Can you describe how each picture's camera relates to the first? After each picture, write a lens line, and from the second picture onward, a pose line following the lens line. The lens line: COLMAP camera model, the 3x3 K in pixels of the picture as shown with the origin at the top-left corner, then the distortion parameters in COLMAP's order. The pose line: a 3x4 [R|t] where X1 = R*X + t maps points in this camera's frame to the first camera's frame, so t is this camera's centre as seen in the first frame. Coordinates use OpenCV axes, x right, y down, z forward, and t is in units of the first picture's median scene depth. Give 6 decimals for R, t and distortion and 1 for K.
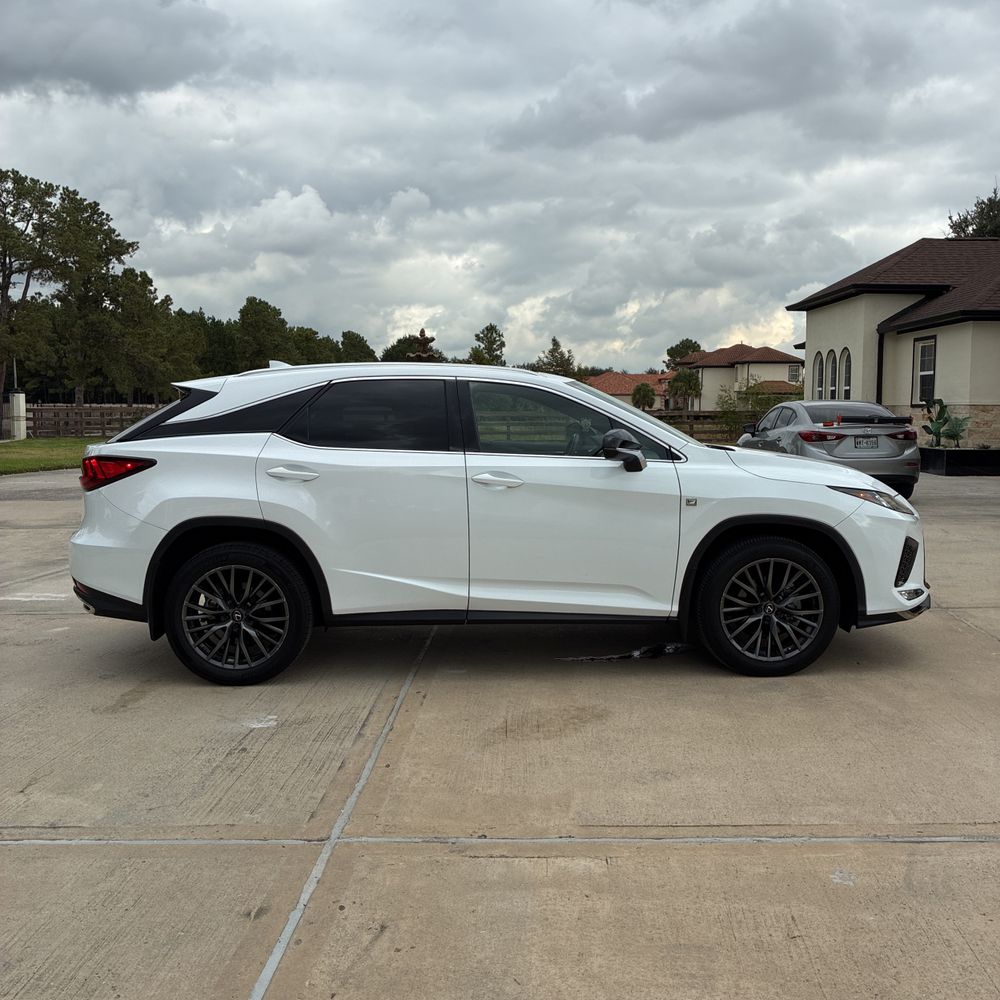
lens RADIAL K [[1017.6, 0, 493.8], [0, 1017.6, 494.2], [0, 0, 1]] dist [0.009717, 0.015720]
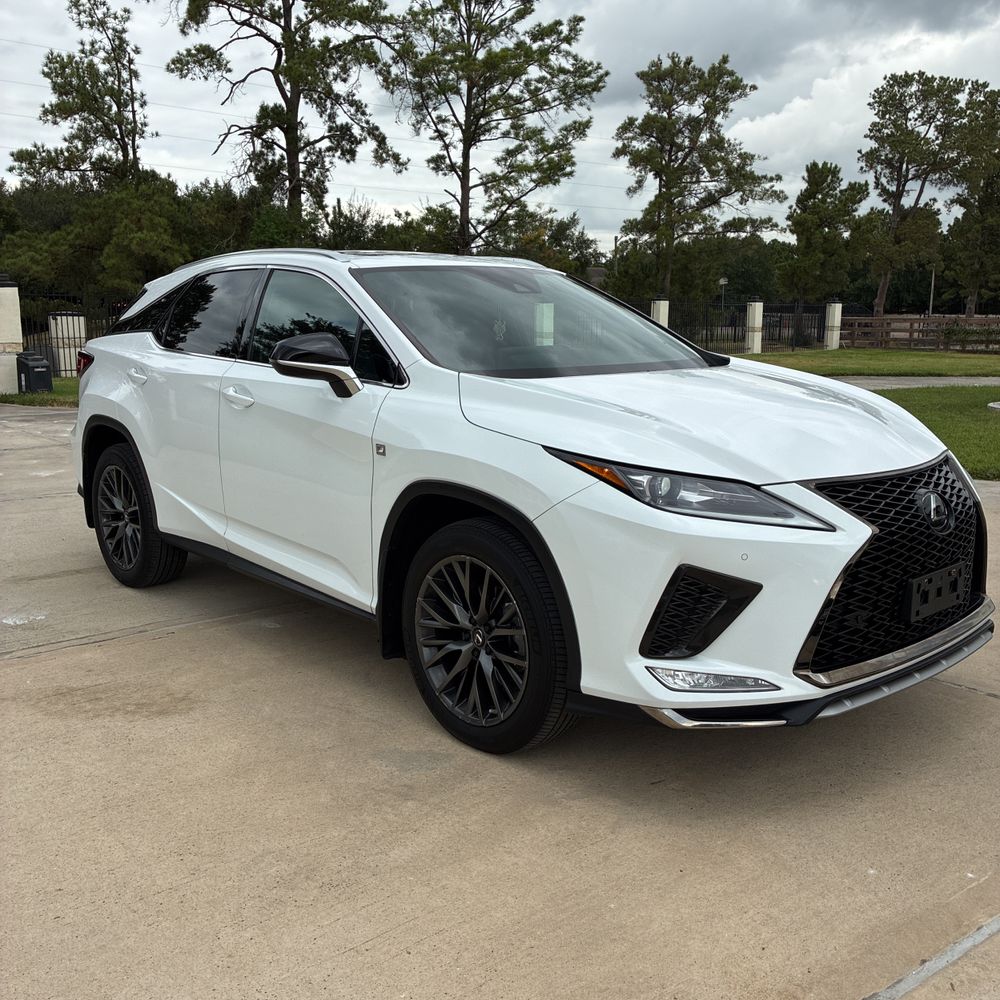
lens RADIAL K [[1016.0, 0, 500.4], [0, 1016.0, 505.9], [0, 0, 1]] dist [0.010930, -0.002156]
pose [[0.650484, 0.140938, -0.746329, 0.285464], [-0.068130, 0.989499, 0.127478, -0.017308], [0.756458, -0.032075, 0.653255, 0.244339]]
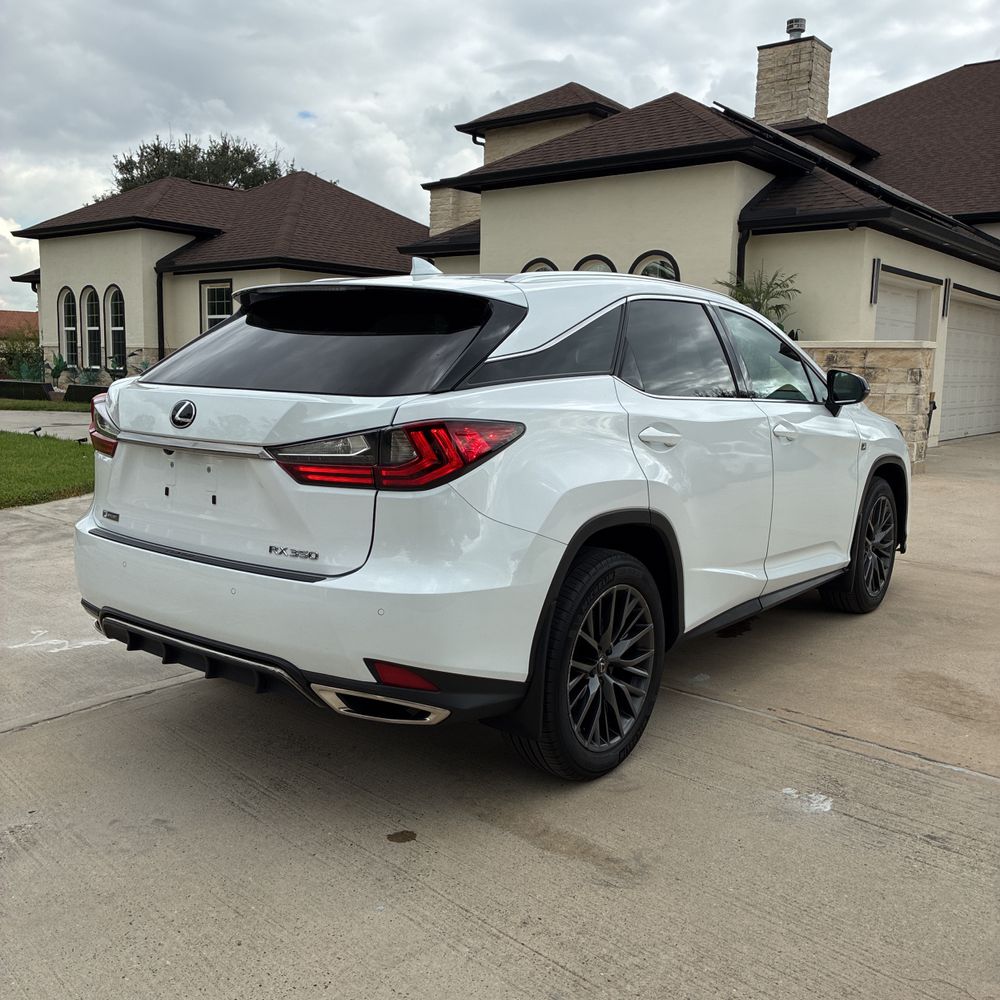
lens RADIAL K [[1017.6, 0, 493.8], [0, 1017.6, 494.2], [0, 0, 1]] dist [0.009717, 0.015720]
pose [[0.621705, -0.088357, 0.778252, -0.304044], [0.046249, 0.996024, 0.076135, -0.014825], [-0.781885, -0.011340, 0.623320, 0.258346]]
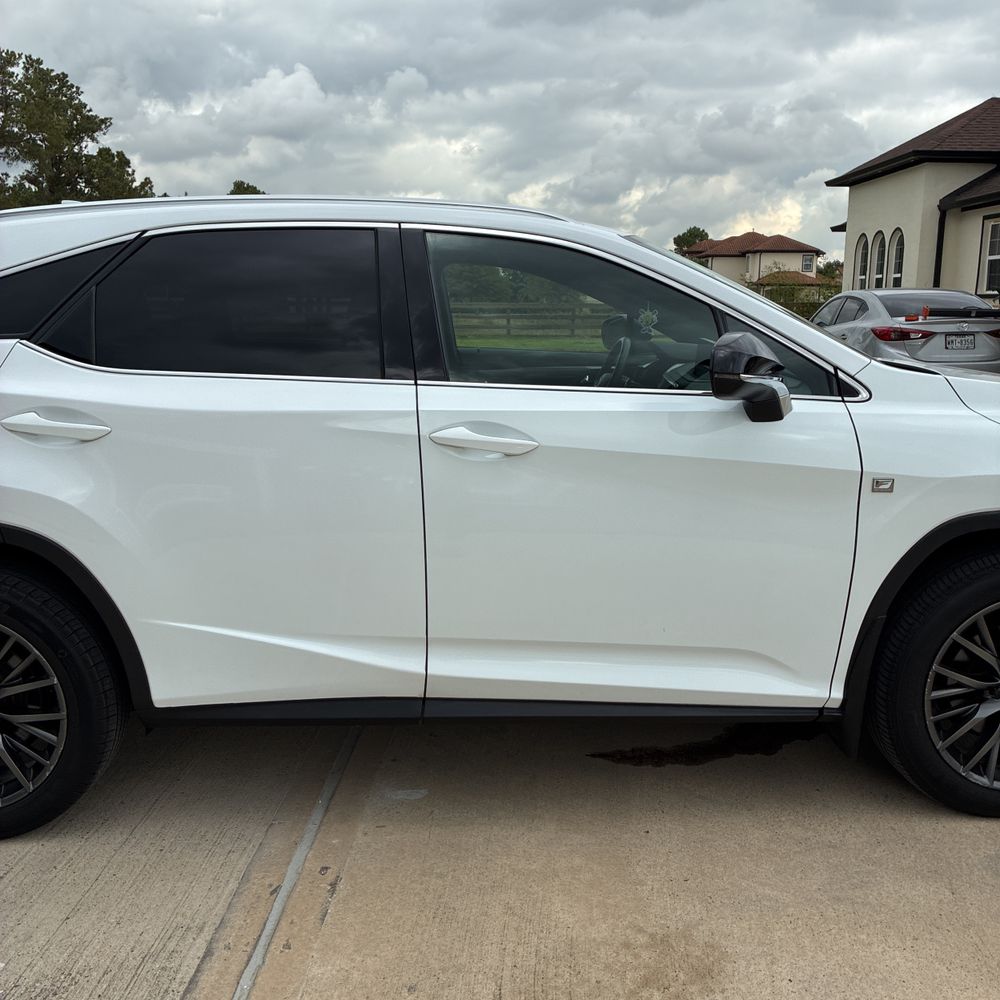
lens RADIAL K [[1016.0, 0, 500.4], [0, 1016.0, 505.9], [0, 0, 1]] dist [0.010930, -0.002156]
pose [[0.999979, -0.000176, 0.006491, 0.003259], [-0.000572, 0.993362, 0.115031, -0.014686], [-0.006468, -0.115033, 0.993341, 0.200020]]
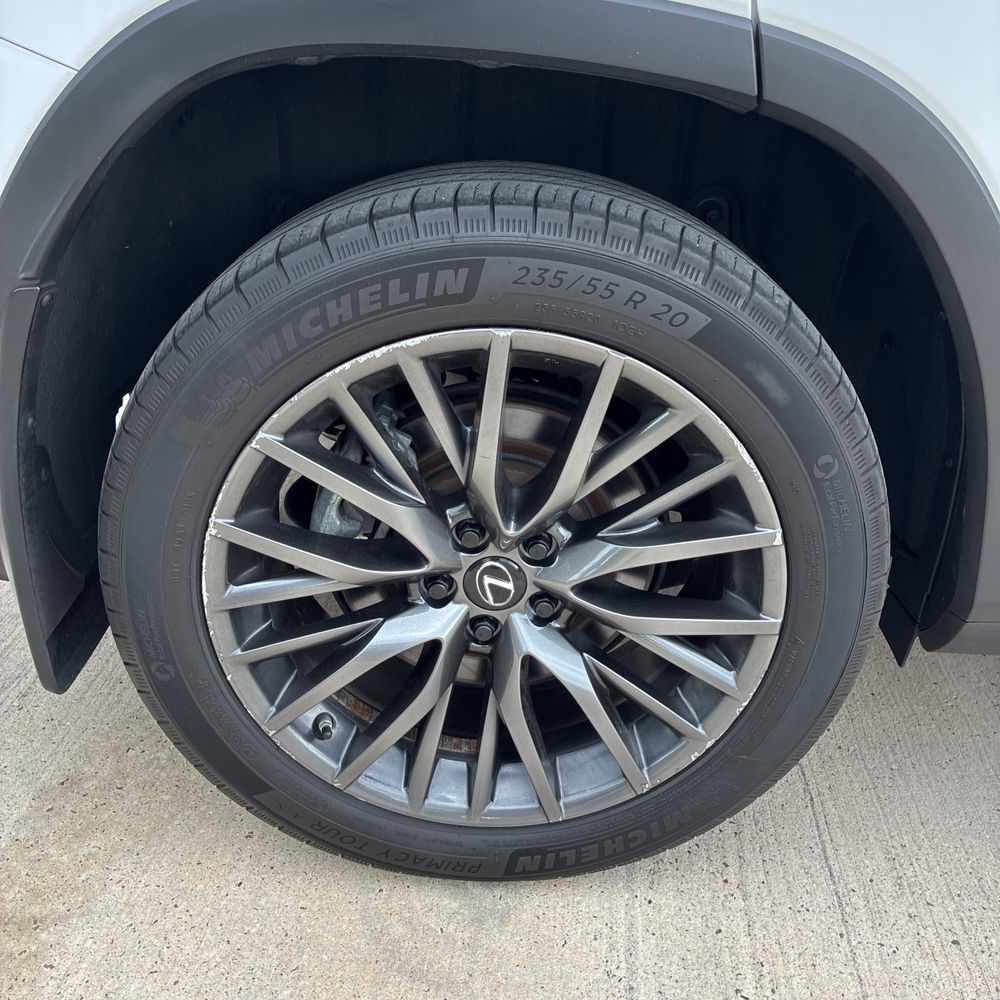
lens RADIAL K [[1032.7, 0, 510.7], [0, 1032.7, 499.9], [0, 0, 1]] dist [-0.005052, -0.017695]
pose [[0.998549, 0.047254, 0.025831, -0.099408], [-0.053554, 0.921828, 0.383883, 0.012678], [-0.005672, -0.384709, 0.923021, 0.325791]]
